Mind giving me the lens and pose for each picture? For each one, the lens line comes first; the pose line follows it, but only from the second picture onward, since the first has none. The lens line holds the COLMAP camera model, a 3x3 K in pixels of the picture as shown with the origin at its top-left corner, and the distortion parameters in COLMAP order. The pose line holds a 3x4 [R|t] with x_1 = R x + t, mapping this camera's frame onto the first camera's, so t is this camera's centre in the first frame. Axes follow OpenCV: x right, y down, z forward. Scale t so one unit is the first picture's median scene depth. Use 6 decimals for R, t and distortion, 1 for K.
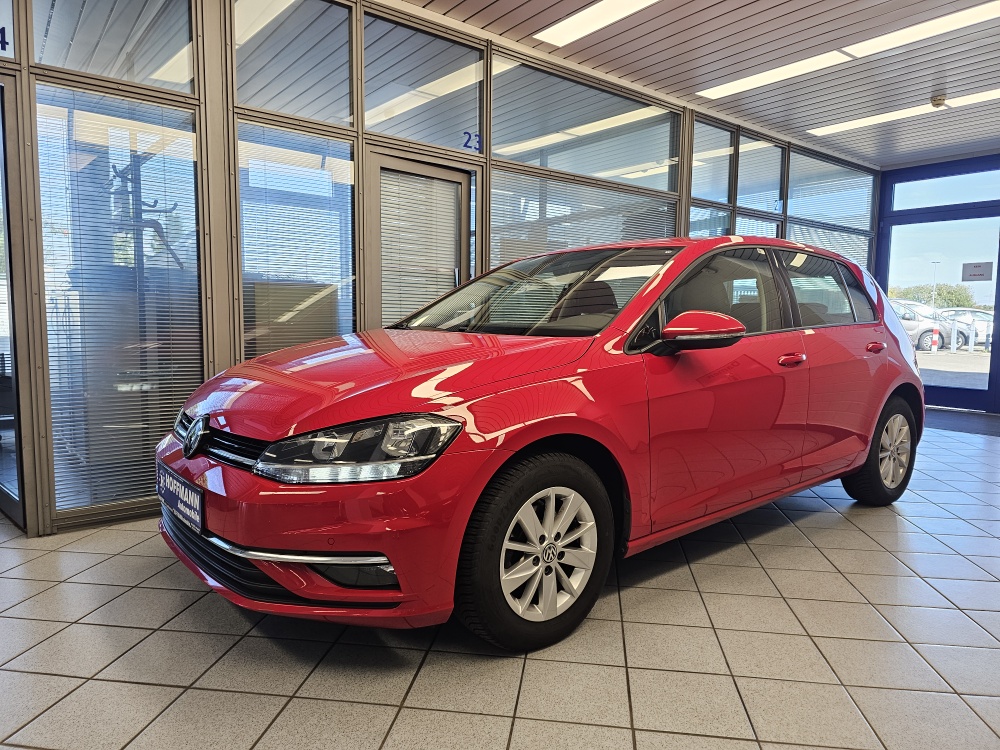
lens RADIAL K [[671.0, 0, 494.0], [0, 671.0, 374.3], [0, 0, 1]] dist [0.048476, -0.061104]
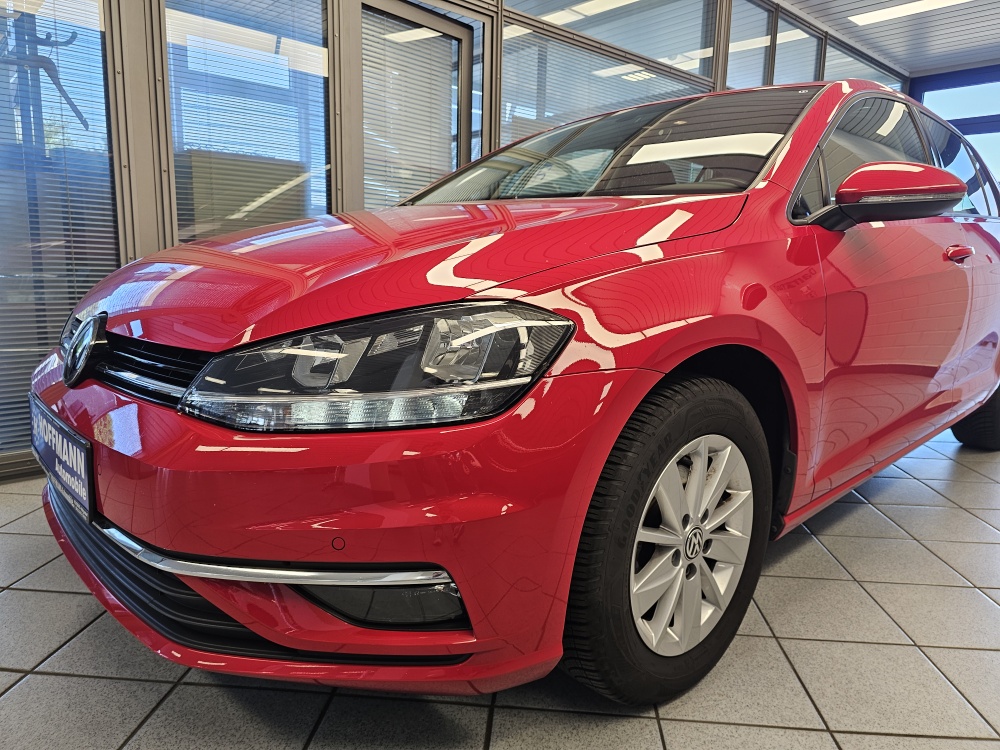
lens RADIAL K [[686.1, 0, 497.2], [0, 686.1, 361.0], [0, 0, 1]] dist [0.051626, -0.054772]
pose [[0.998247, 0.001413, 0.059169, -0.129452], [-0.005557, 0.997536, 0.069932, 0.061767], [-0.058924, -0.070138, 0.995795, 0.410034]]
